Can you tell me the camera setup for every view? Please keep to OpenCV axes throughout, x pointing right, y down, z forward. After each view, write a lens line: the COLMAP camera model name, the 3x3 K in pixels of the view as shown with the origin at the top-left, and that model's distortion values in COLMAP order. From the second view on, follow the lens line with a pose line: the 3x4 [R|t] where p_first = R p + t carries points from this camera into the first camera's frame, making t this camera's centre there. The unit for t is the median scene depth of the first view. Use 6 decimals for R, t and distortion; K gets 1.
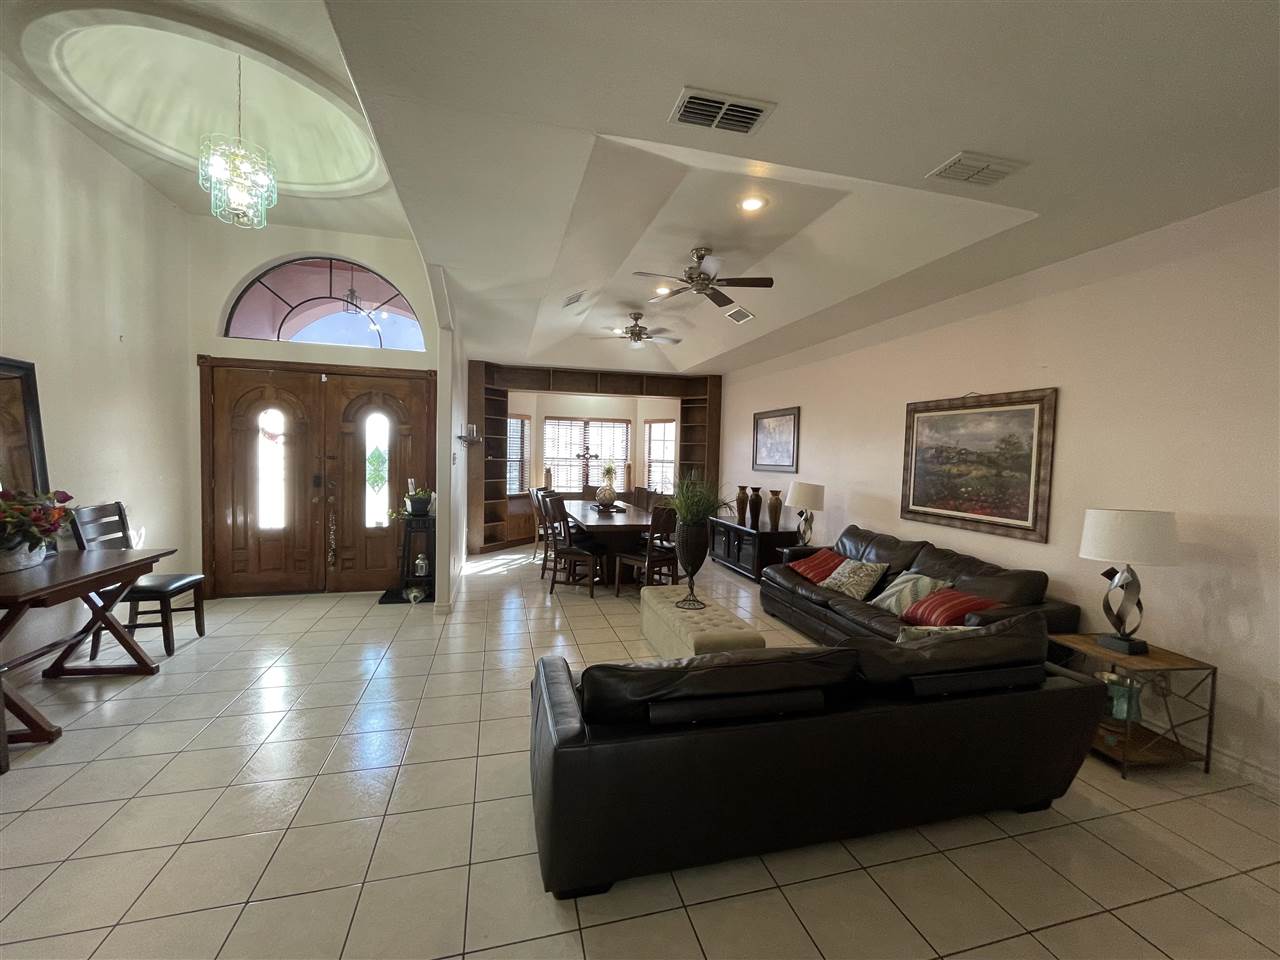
lens RADIAL K [[525.5, 0, 643.7], [0, 525.5, 481.5], [0, 0, 1]] dist [-0.000068, -0.000404]
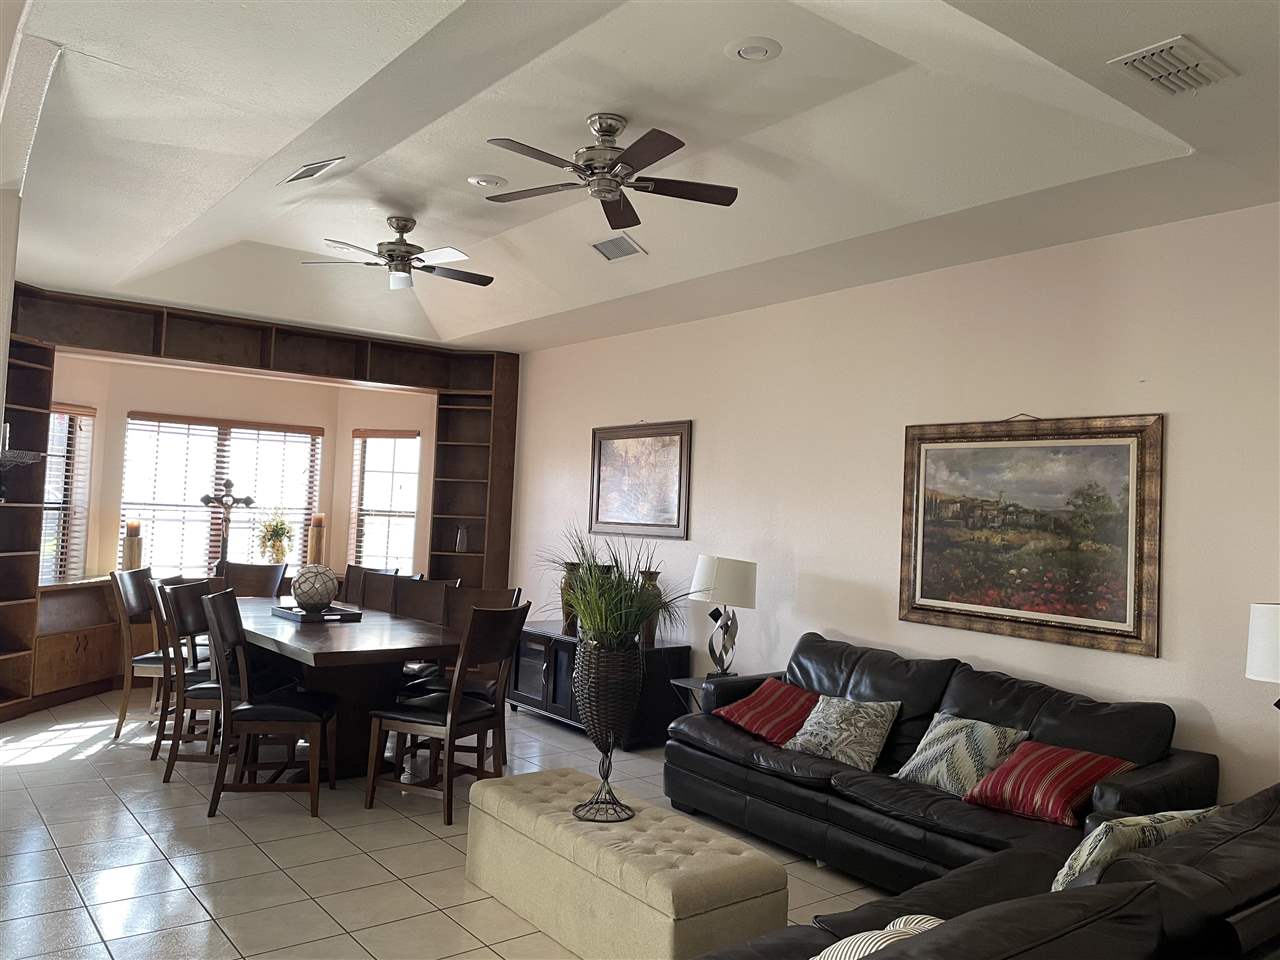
lens RADIAL K [[966.5, 0, 644.6], [0, 966.5, 471.2], [0, 0, 1]] dist [0.106470, -0.140919]
pose [[0.922554, 0.030956, 0.384625, -0.189736], [-0.000009, 0.996779, -0.080203, -0.007843], [-0.385868, 0.073988, 0.919582, 0.096101]]
